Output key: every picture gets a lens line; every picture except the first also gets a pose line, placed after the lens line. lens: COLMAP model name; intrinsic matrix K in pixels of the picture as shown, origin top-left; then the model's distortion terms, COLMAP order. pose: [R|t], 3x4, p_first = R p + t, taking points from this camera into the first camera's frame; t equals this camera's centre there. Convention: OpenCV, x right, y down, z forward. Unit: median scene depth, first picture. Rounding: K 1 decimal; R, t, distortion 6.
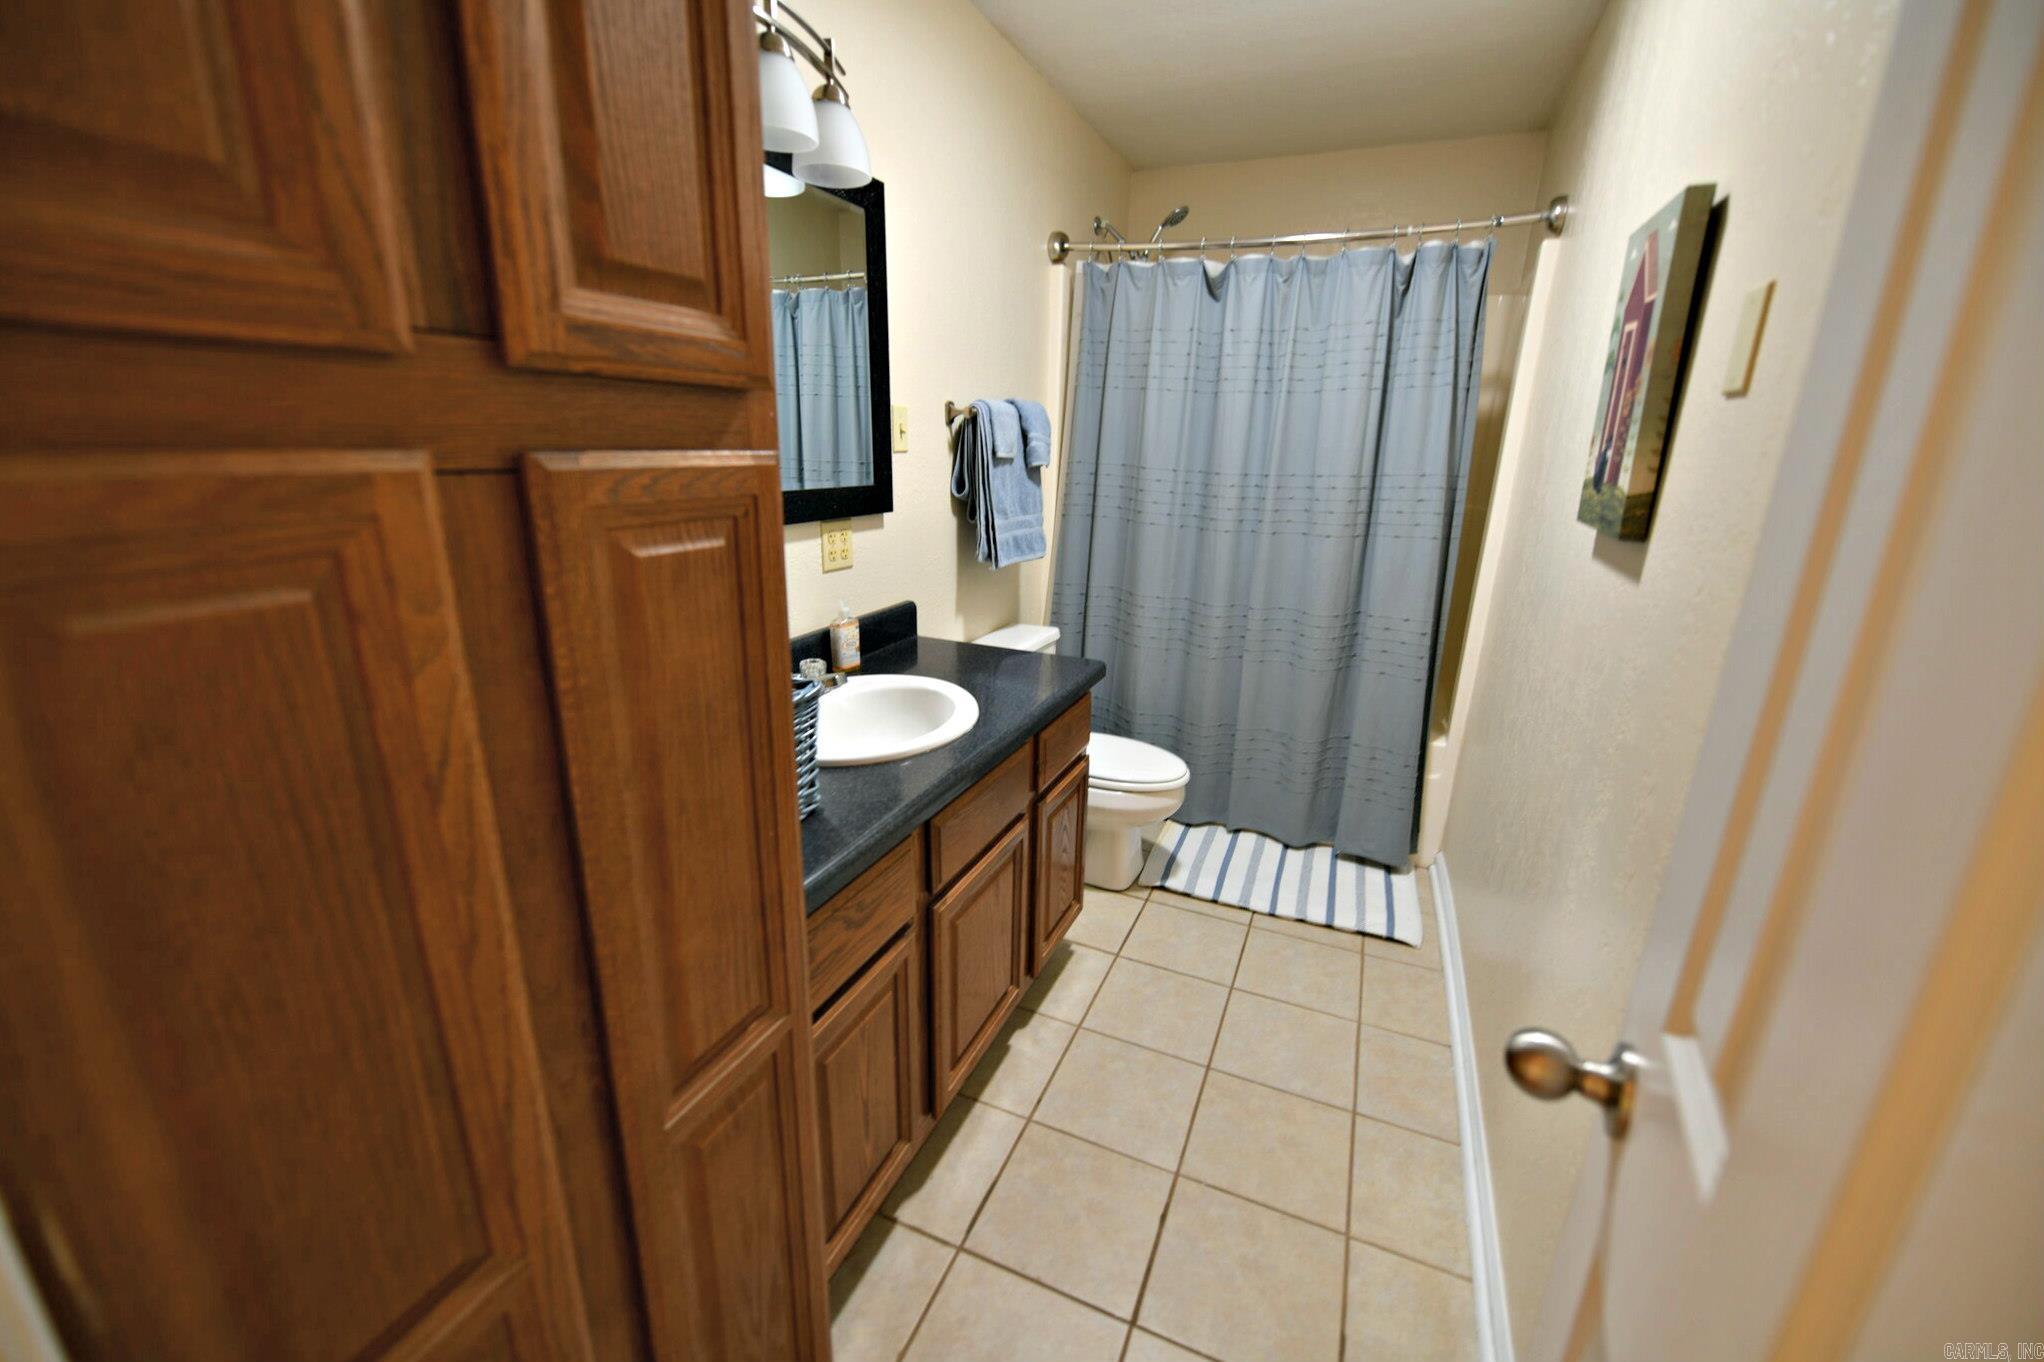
lens RADIAL K [[811.9, 0, 1022.0], [0, 811.9, 681.0], [0, 0, 1]] dist [-0.008131, 0.000096]
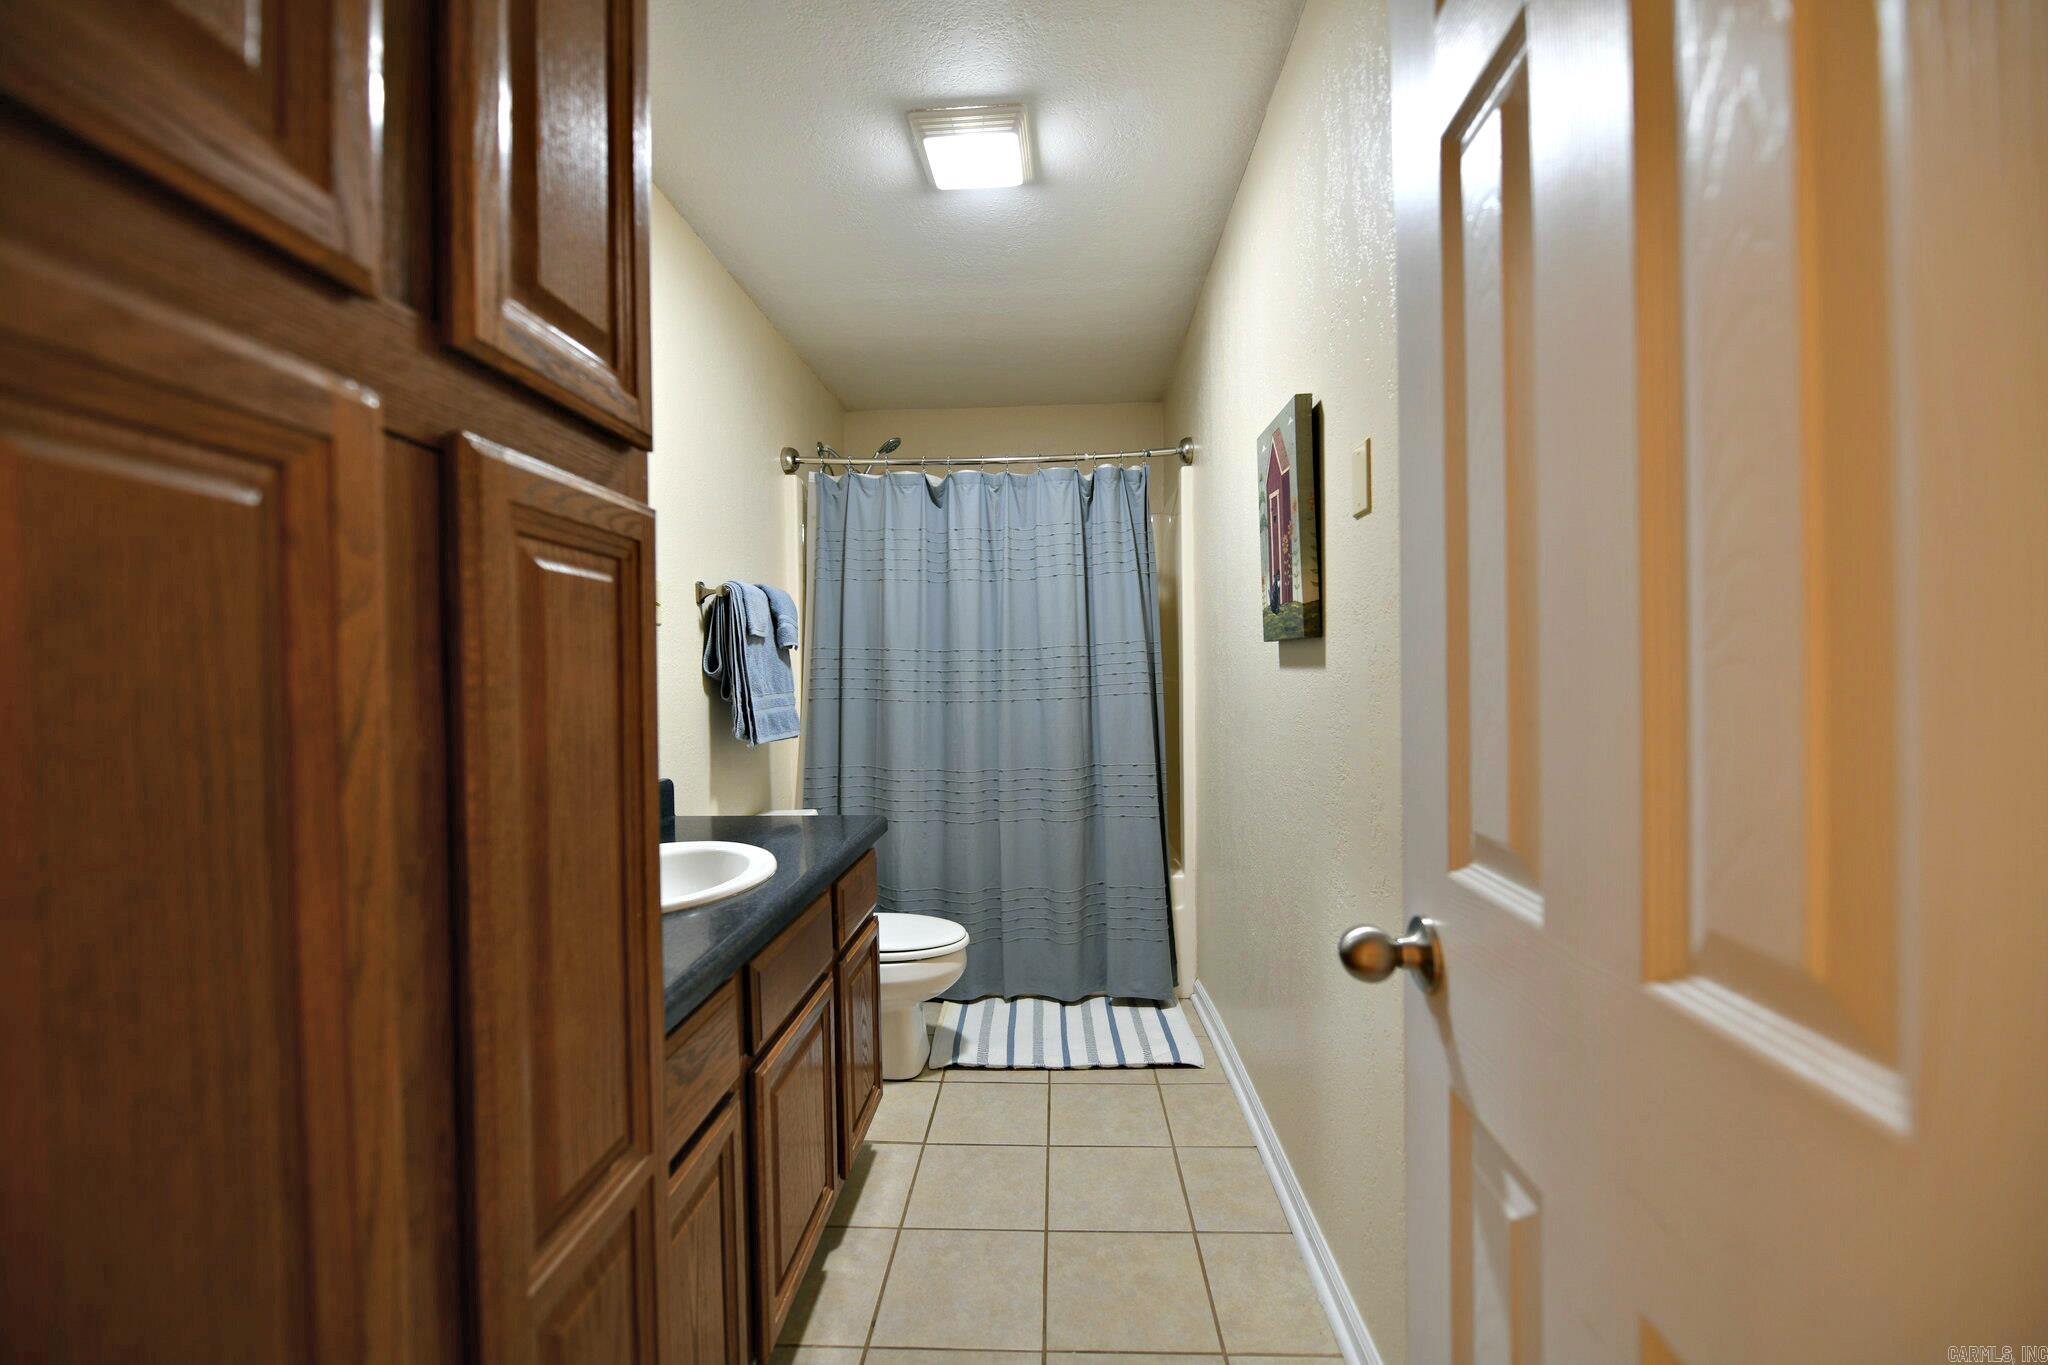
lens RADIAL K [[810.6, 0, 1024.0], [0, 810.6, 682.5], [0, 0, 1]] dist [-0.009669, -0.000055]
pose [[0.932199, -0.043477, 0.359324, -0.077718], [0.140446, 0.958424, -0.248393, 0.077732], [-0.333585, 0.282018, 0.899548, -0.002098]]
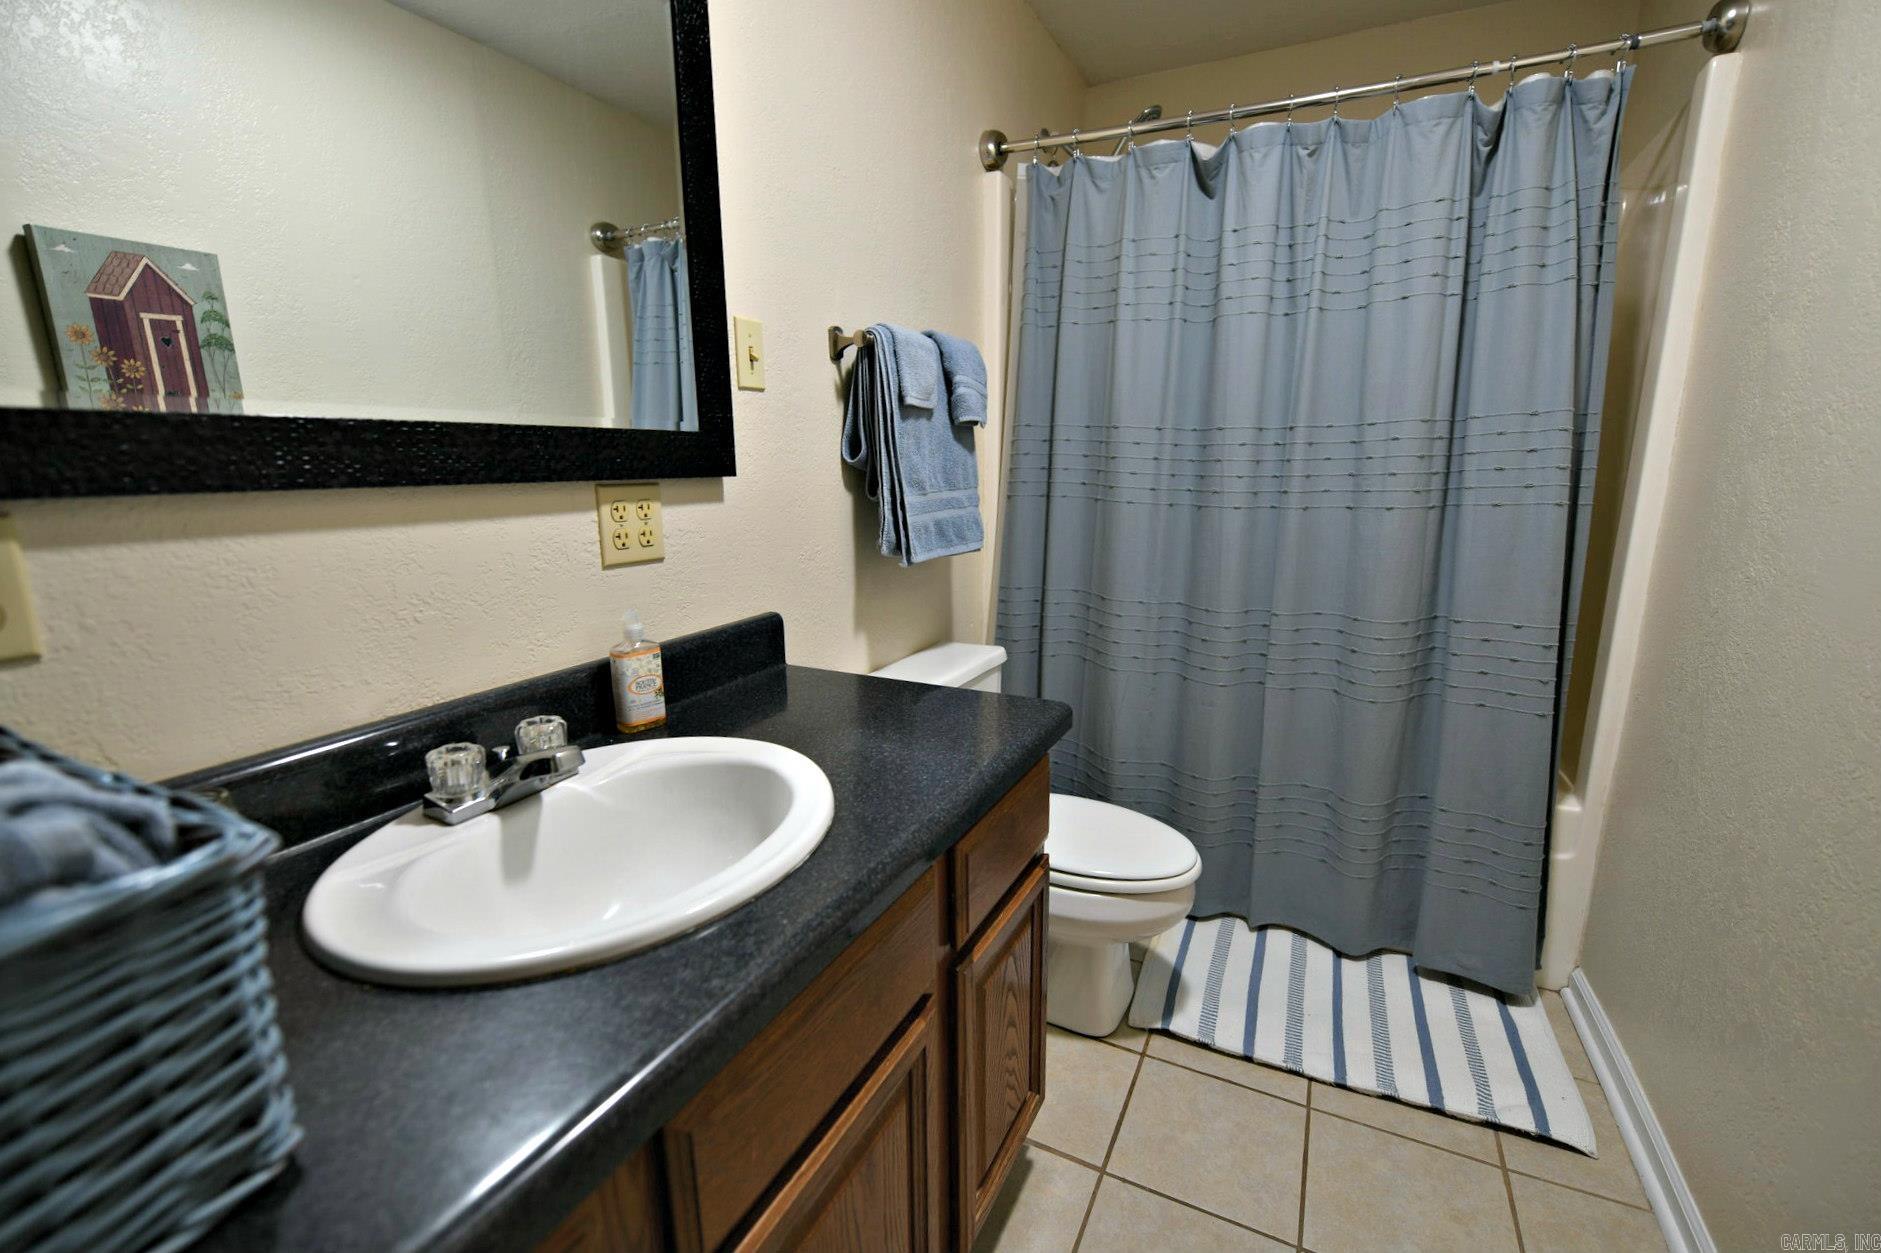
lens RADIAL K [[809.7, 0, 940.5], [0, 809.7, 626.5], [0, 0, 1]] dist [-0.008188, -0.000031]
pose [[0.998321, -0.018392, -0.054922, 0.033060], [0.013684, 0.996296, -0.084891, -0.026884], [0.056279, 0.083997, 0.994875, 0.323384]]
